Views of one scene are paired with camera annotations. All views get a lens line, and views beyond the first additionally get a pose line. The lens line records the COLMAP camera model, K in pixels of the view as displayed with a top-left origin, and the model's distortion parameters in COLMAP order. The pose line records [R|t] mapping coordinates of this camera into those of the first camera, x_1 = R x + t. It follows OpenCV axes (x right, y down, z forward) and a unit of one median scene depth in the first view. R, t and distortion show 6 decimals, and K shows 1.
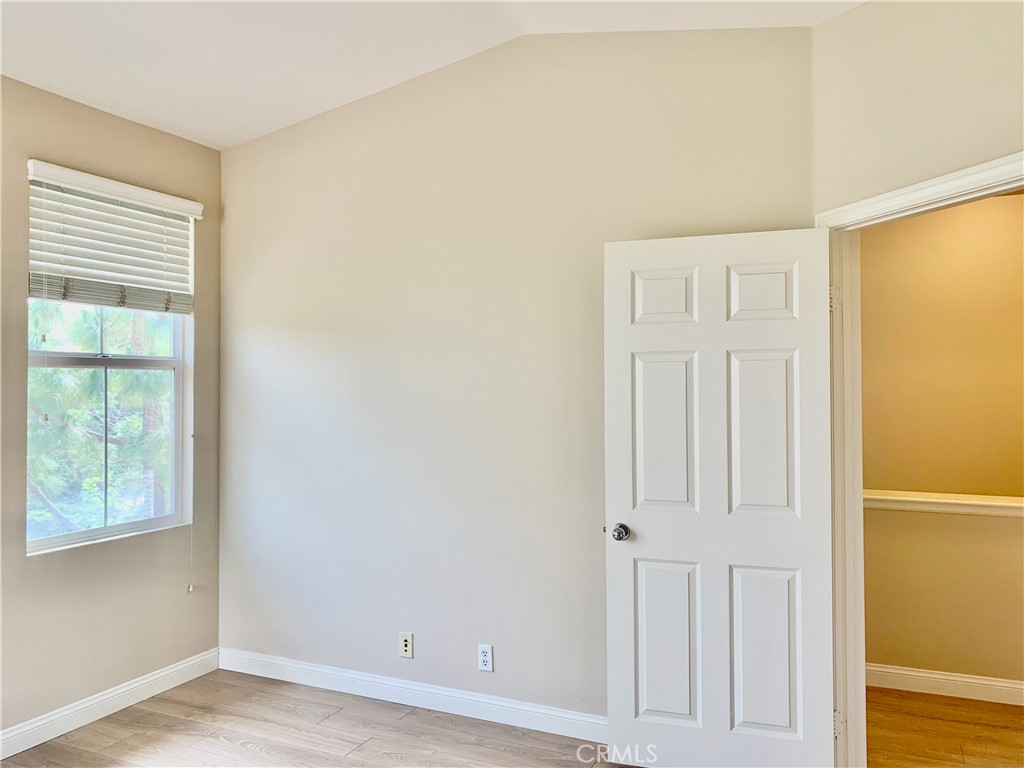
lens RADIAL K [[799.4, 0, 508.7], [0, 799.4, 377.4], [0, 0, 1]] dist [-0.005135, -0.000175]
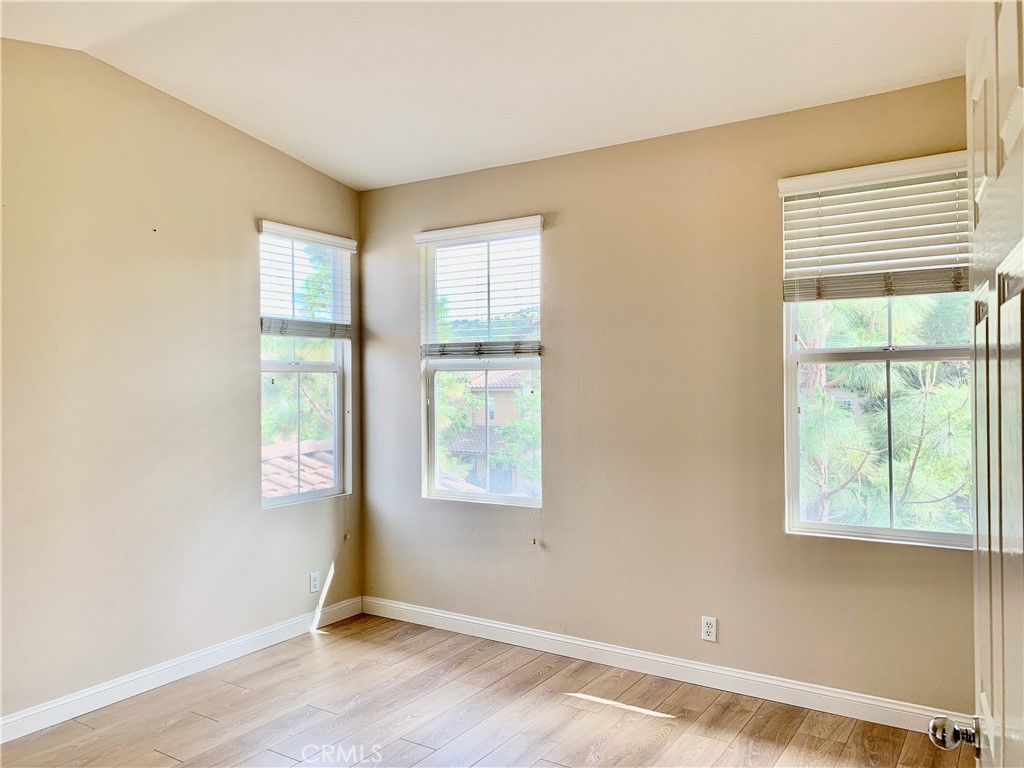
lens RADIAL K [[763.7, 0, 512.0], [0, 763.7, 384.0], [0, 0, 1]] dist [-0.002822, -0.001611]
pose [[-0.139661, -0.004521, -0.990189, 0.495483], [0.022065, 0.999727, -0.007677, 0.013294], [0.989954, -0.022921, -0.139523, 0.739183]]
